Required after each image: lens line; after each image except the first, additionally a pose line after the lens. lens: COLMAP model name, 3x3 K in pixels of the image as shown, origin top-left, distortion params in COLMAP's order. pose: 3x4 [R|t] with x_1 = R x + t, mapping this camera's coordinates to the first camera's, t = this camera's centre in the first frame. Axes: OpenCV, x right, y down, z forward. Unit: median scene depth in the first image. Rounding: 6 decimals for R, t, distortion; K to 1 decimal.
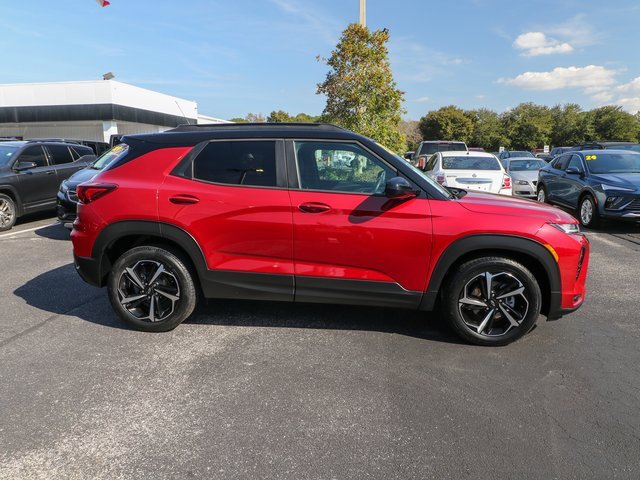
lens RADIAL K [[459.4, 0, 320.0], [0, 459.4, 240.0], [0, 0, 1]] dist [0.007057, -0.008445]
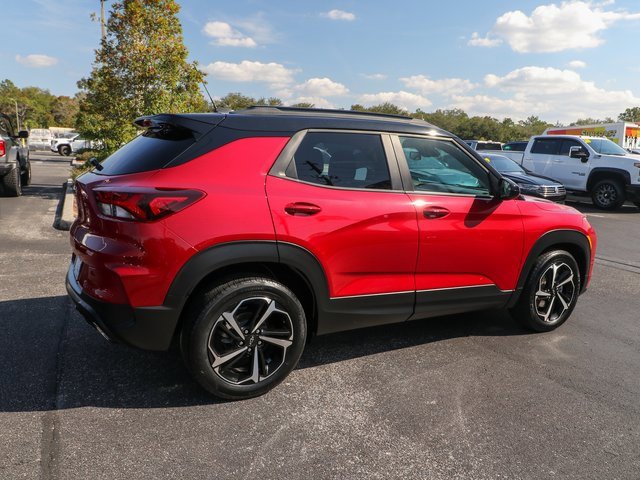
lens RADIAL K [[488.0, 0, 320.0], [0, 488.0, 240.0], [0, 0, 1]] dist [0.005329, -0.000004]
pose [[0.823254, -0.075067, 0.562688, -0.704757], [0.066746, 0.997143, 0.035372, -0.063029], [-0.563735, 0.008437, 0.825913, 0.328609]]
